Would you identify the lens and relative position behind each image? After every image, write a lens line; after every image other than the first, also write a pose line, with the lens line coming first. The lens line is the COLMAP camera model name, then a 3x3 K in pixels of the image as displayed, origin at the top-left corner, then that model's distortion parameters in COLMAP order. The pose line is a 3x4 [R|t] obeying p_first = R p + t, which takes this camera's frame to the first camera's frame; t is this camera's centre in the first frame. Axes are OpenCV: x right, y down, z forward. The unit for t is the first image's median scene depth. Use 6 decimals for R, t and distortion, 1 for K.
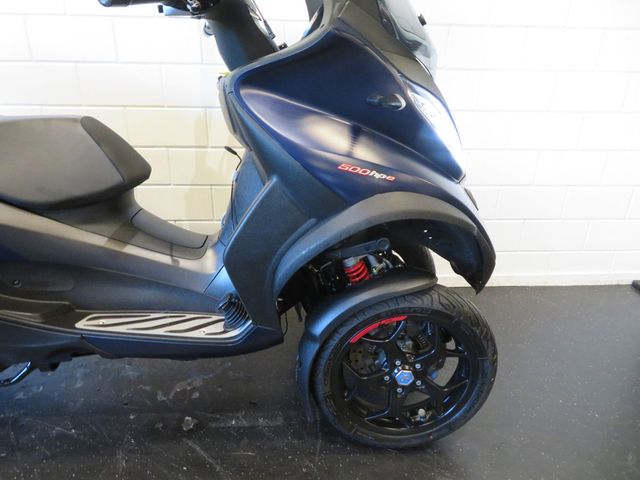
lens RADIAL K [[454.5, 0, 319.0], [0, 454.5, 237.9], [0, 0, 1]] dist [-0.008845, 0.001862]
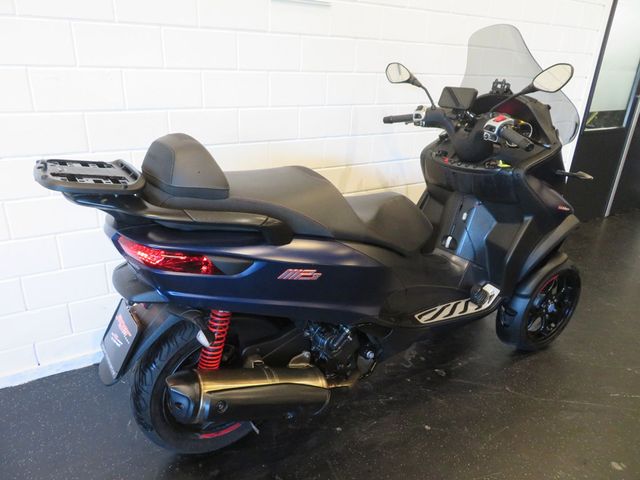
lens RADIAL K [[455.2, 0, 320.0], [0, 455.2, 240.0], [0, 0, 1]] dist [-0.005673, 0.000219]
pose [[0.879733, -0.165888, 0.445591, -1.438749], [0.157125, 0.985942, 0.056840, -0.231156], [-0.448756, 0.020010, 0.893430, -0.278034]]
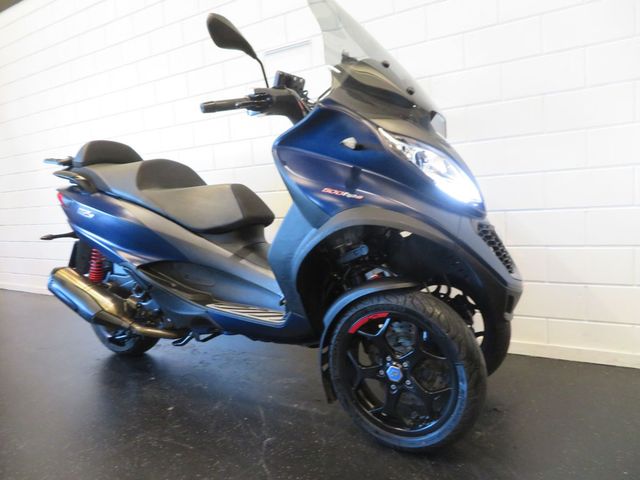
lens RADIAL K [[455.2, 0, 320.0], [0, 455.2, 240.0], [0, 0, 1]] dist [-0.005673, 0.000219]
pose [[0.814896, -0.014669, -0.579422, 0.684886], [-0.132008, 0.968709, -0.210180, 0.239315], [0.564375, 0.247764, 0.787461, -0.093314]]
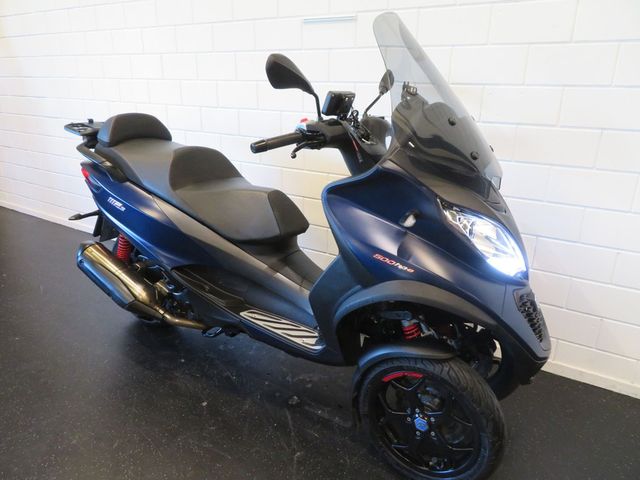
lens RADIAL K [[455.2, 0, 320.0], [0, 455.2, 240.0], [0, 0, 1]] dist [-0.005673, 0.000219]
pose [[0.814573, 0.181515, -0.550929, 0.544866], [-0.209335, 0.977762, 0.012633, -0.145399], [0.540971, 0.105038, 0.834456, -0.252110]]
